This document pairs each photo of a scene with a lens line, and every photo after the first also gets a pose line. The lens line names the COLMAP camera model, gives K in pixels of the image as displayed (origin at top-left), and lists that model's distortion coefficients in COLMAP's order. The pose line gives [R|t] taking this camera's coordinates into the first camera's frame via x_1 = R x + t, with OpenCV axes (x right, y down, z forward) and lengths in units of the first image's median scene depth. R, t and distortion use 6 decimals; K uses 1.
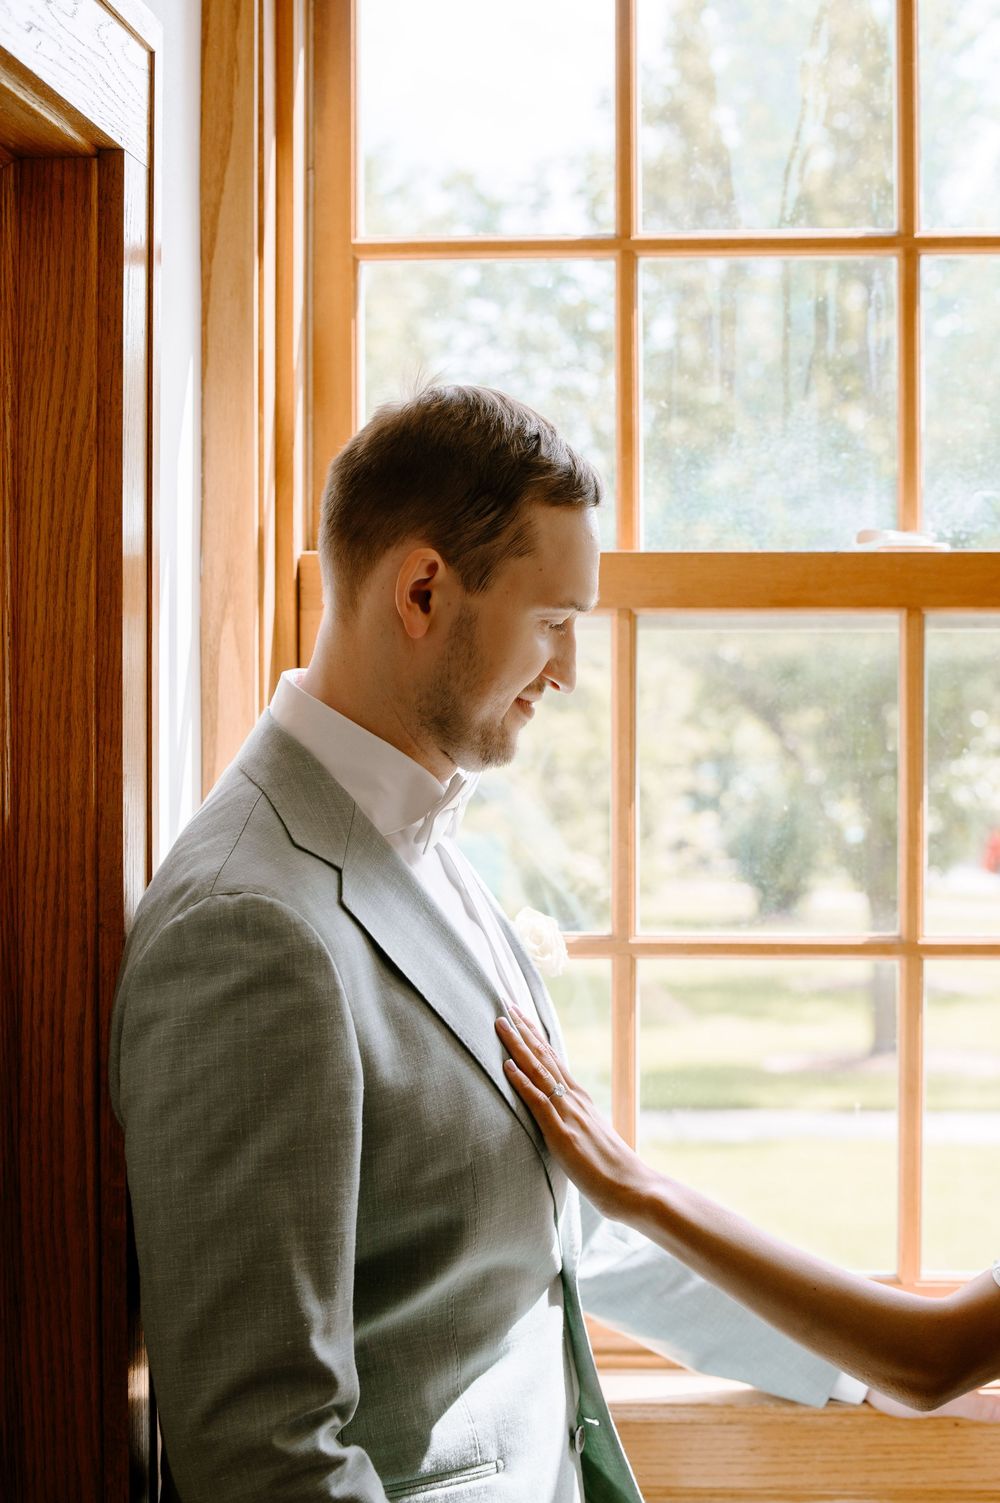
lens RADIAL K [[3028.5, 0, 498.0], [0, 3028.5, 748.6], [0, 0, 1]] dist [-0.141776, 0.000000]
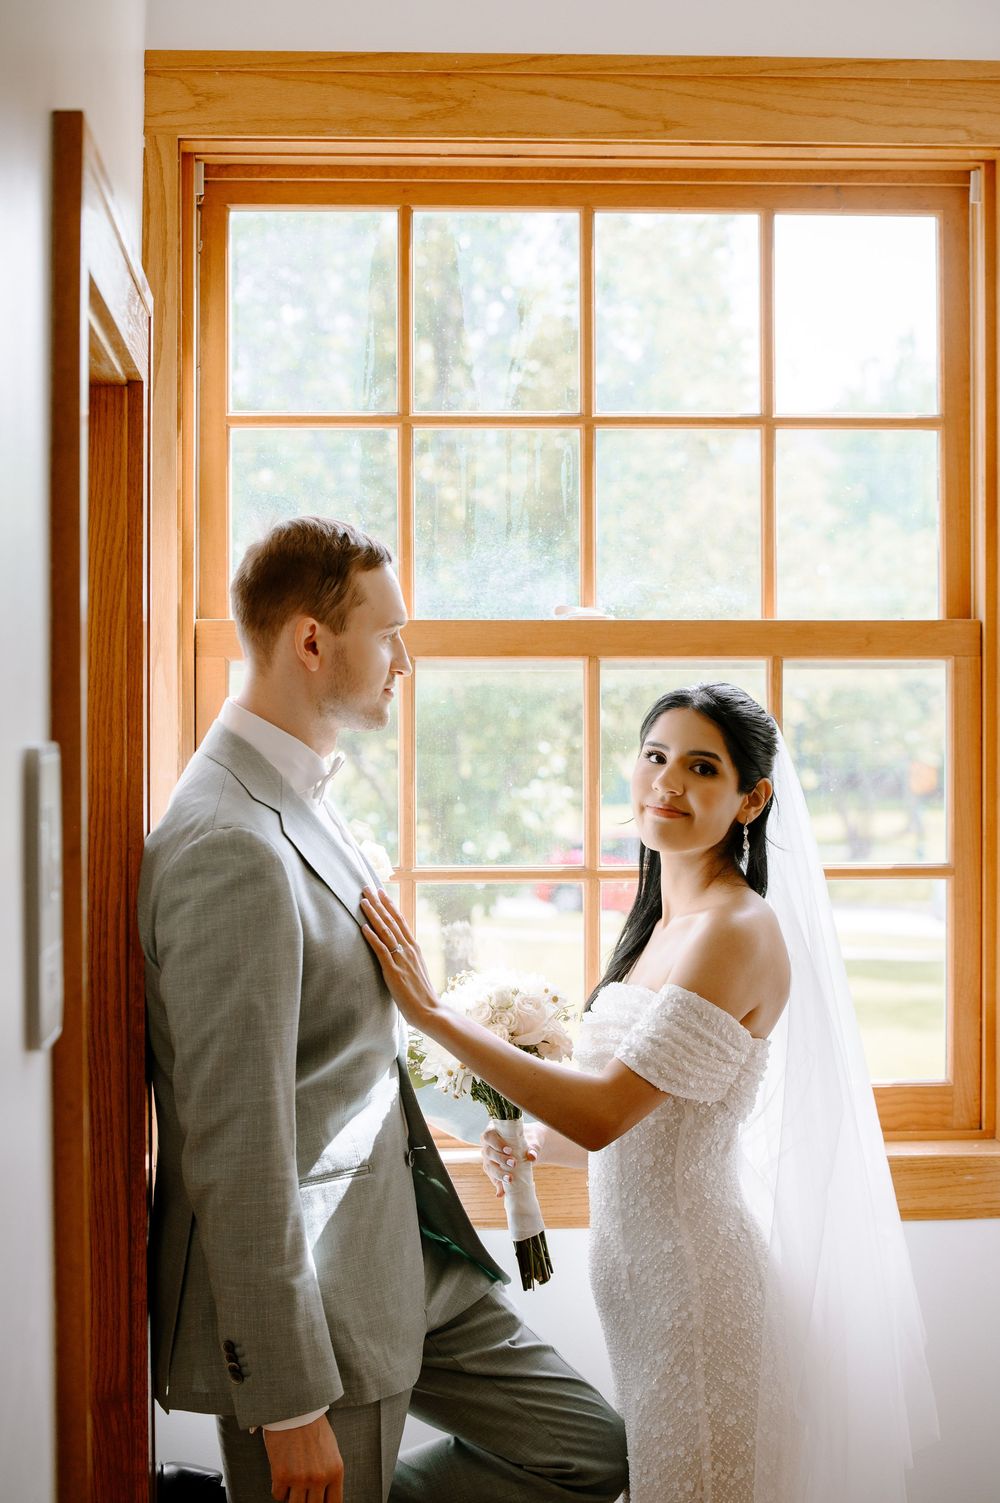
lens RADIAL K [[3028.5, 0, 500.8], [0, 3028.5, 752.5], [0, 0, 1]] dist [-0.141776, 0.000000]
pose [[0.988776, -0.001765, 0.149392, -0.177867], [0.003091, 0.999958, -0.008647, 0.020616], [-0.149371, 0.009012, 0.988740, -0.673109]]
